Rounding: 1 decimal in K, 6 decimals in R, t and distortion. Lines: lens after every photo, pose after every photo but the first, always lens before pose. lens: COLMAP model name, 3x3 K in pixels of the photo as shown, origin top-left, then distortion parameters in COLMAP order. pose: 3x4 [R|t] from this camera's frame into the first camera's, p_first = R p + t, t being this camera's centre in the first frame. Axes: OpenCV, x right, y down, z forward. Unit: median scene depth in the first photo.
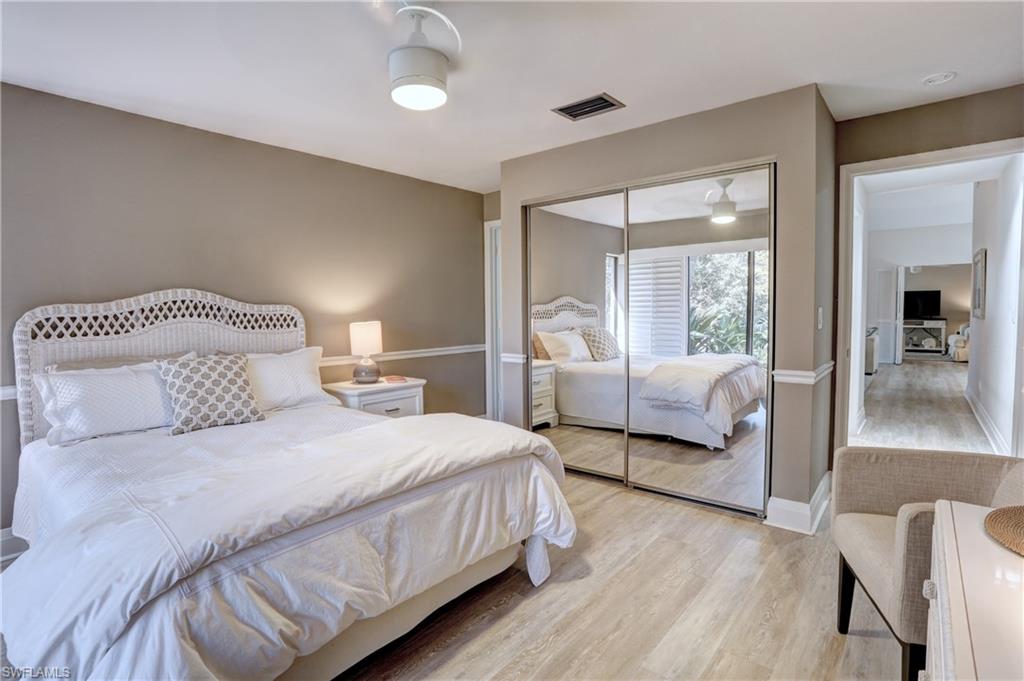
lens RADIAL K [[500.5, 0, 512.0], [0, 500.5, 340.5], [0, 0, 1]] dist [-0.070898, 0.028905]
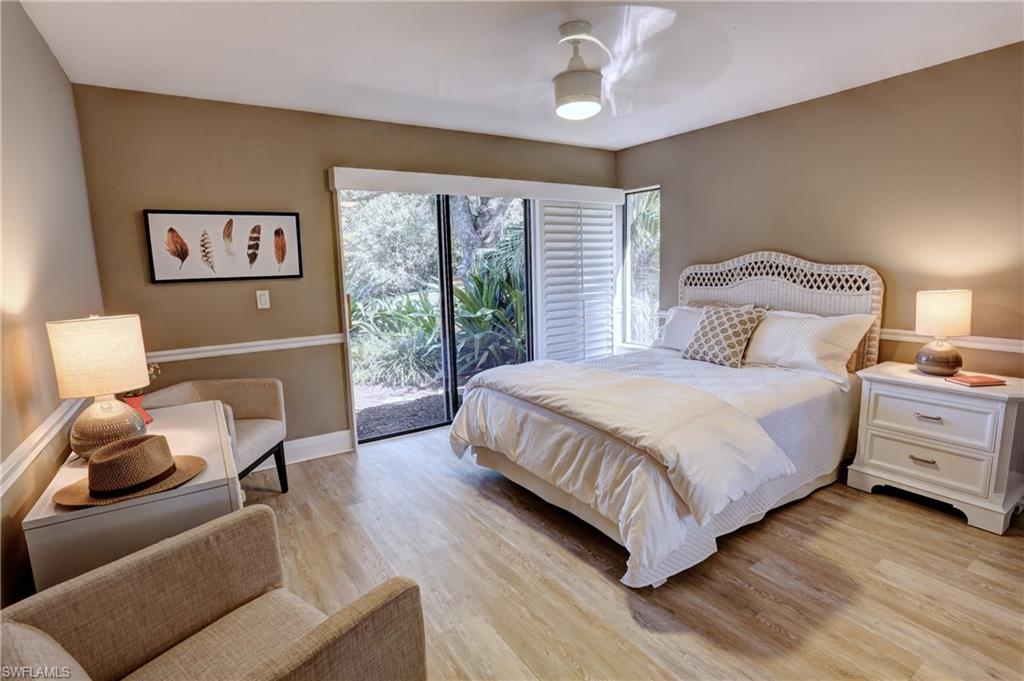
lens RADIAL K [[500.5, 0, 512.0], [0, 500.5, 340.5], [0, 0, 1]] dist [-0.070898, 0.028905]
pose [[-0.289440, 0.165528, -0.942775, 0.688958], [-0.029676, 0.982909, 0.181685, -0.092123], [0.956736, 0.080564, -0.279581, 0.761816]]
